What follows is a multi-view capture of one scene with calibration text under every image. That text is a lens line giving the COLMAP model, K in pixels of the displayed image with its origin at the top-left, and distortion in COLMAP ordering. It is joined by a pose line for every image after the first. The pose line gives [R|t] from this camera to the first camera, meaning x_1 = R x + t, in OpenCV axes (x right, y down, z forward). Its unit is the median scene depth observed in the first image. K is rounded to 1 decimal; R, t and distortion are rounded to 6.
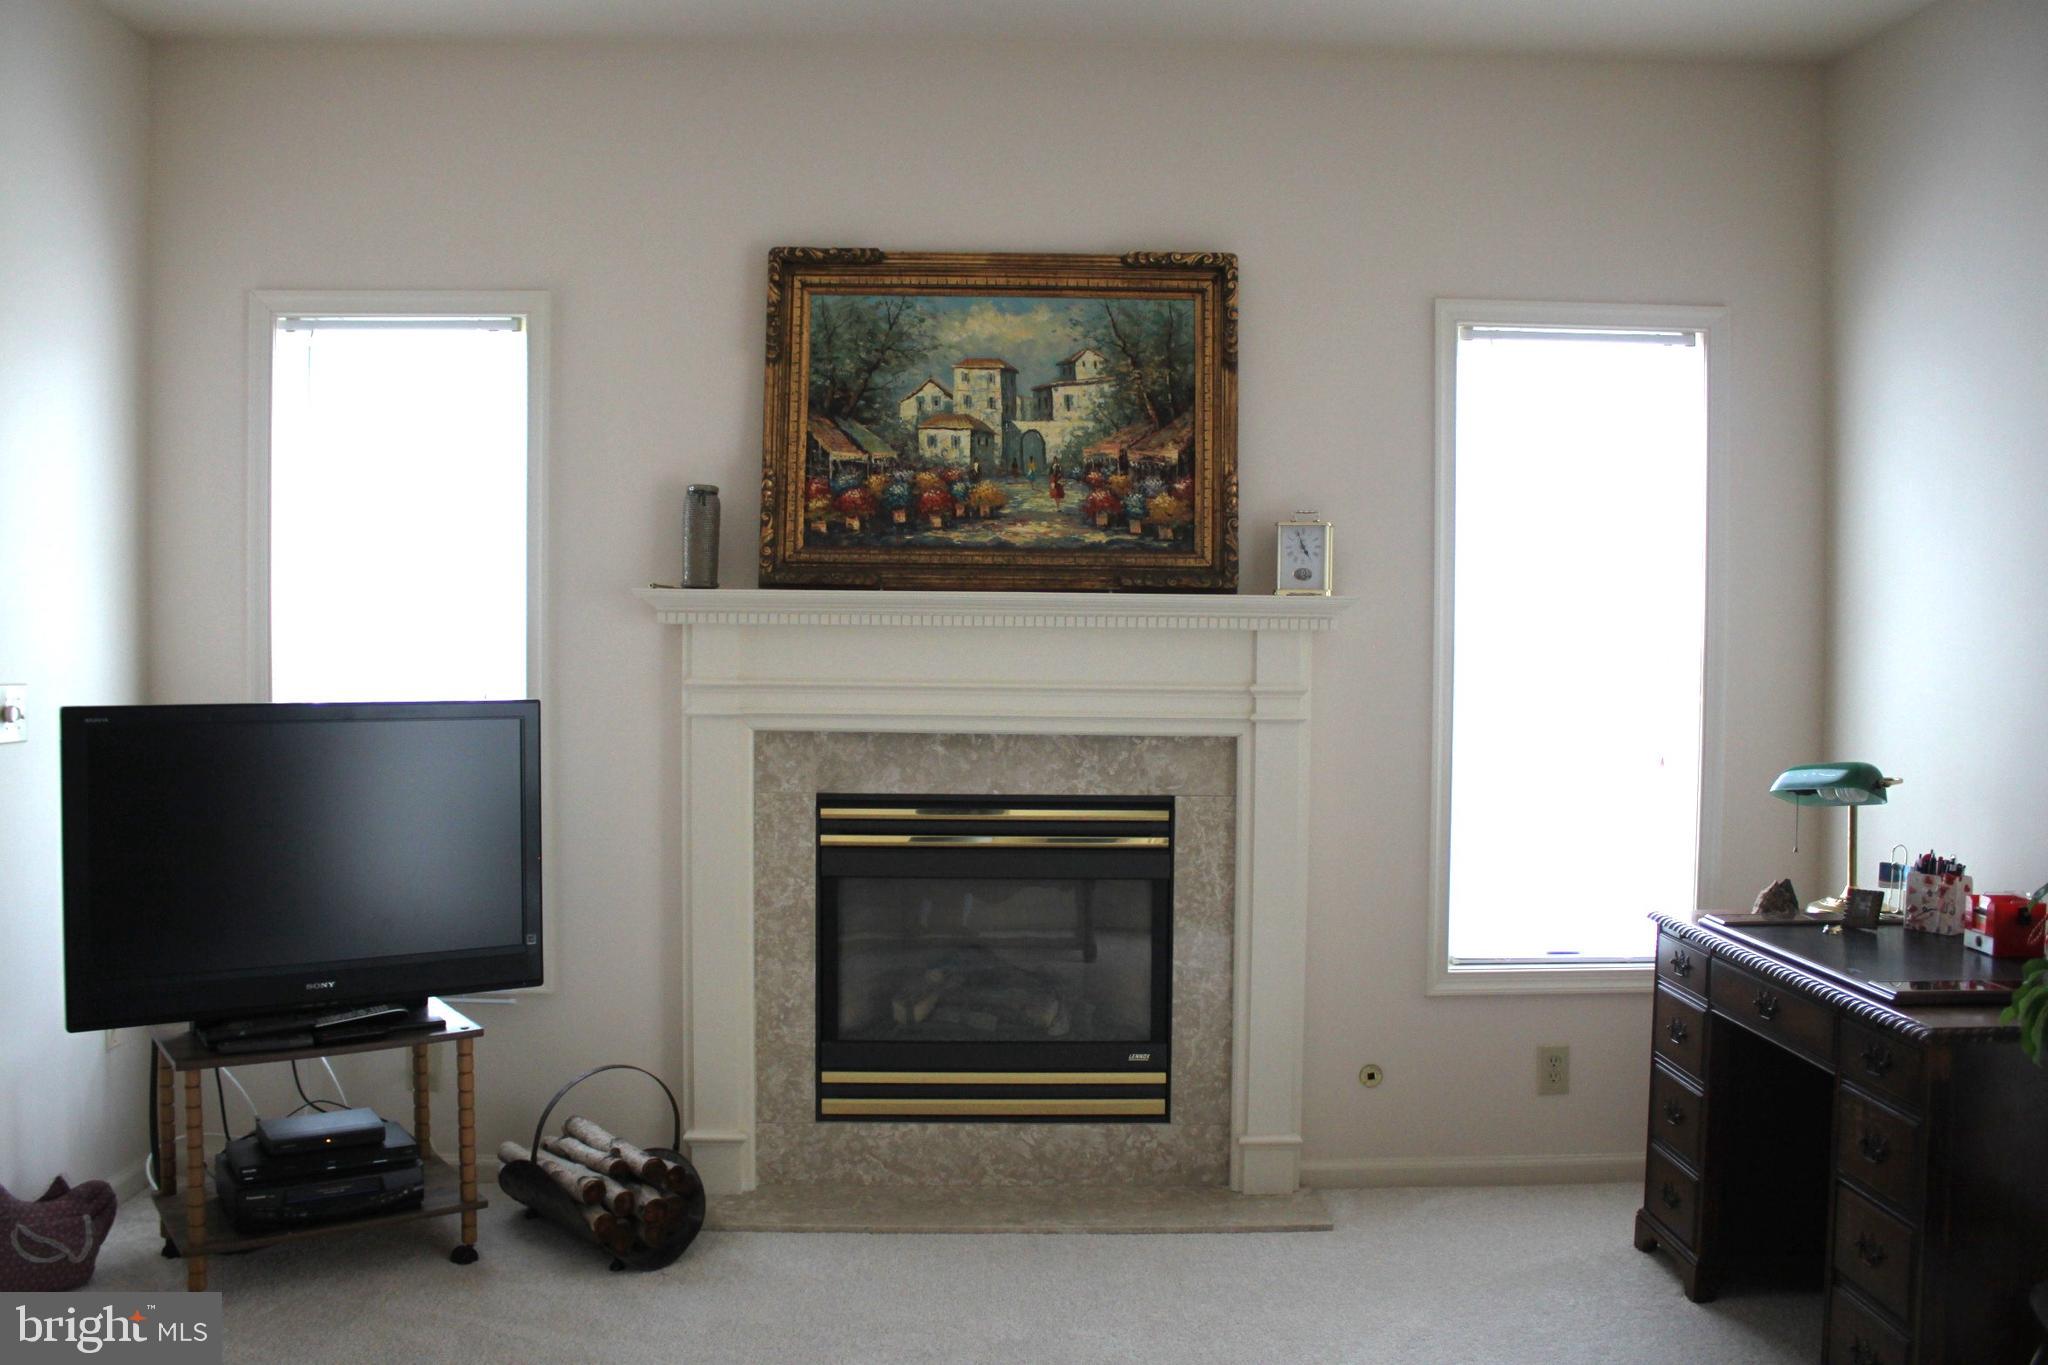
lens RADIAL K [[1736.7, 0, 998.6], [0, 1736.7, 680.8], [0, 0, 1]] dist [-0.161320, 0.145883]
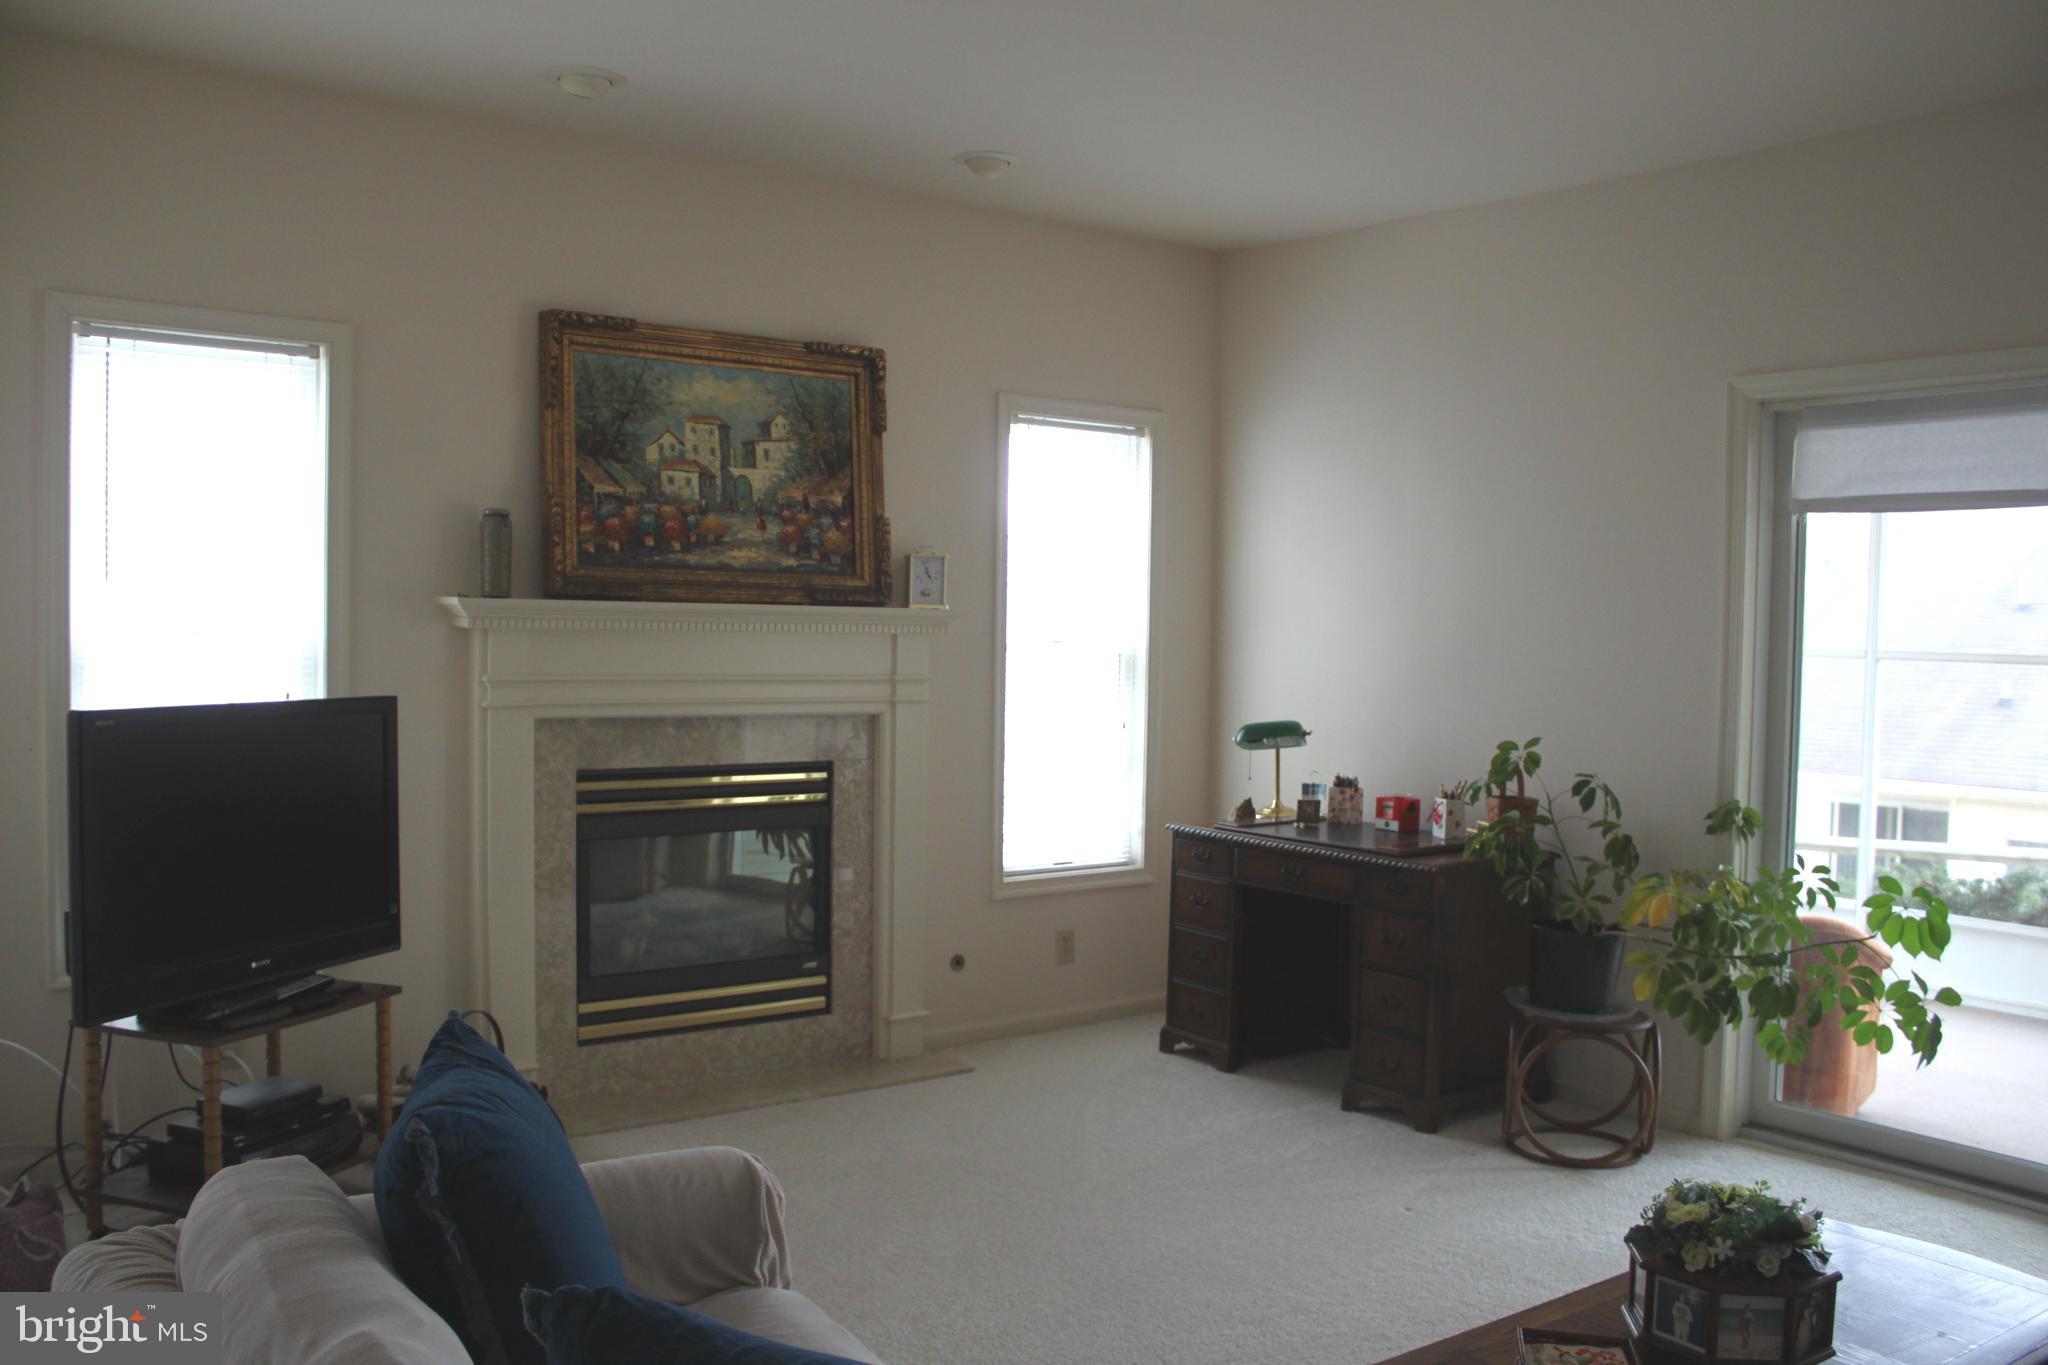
lens RADIAL K [[1736.7, 0, 998.6], [0, 1736.7, 680.8], [0, 0, 1]] dist [-0.161320, 0.145883]
pose [[0.811615, -0.013597, 0.584035, -0.566489], [0.007710, 0.999891, 0.012563, -0.009417], [-0.584142, -0.005694, 0.811631, -0.132197]]
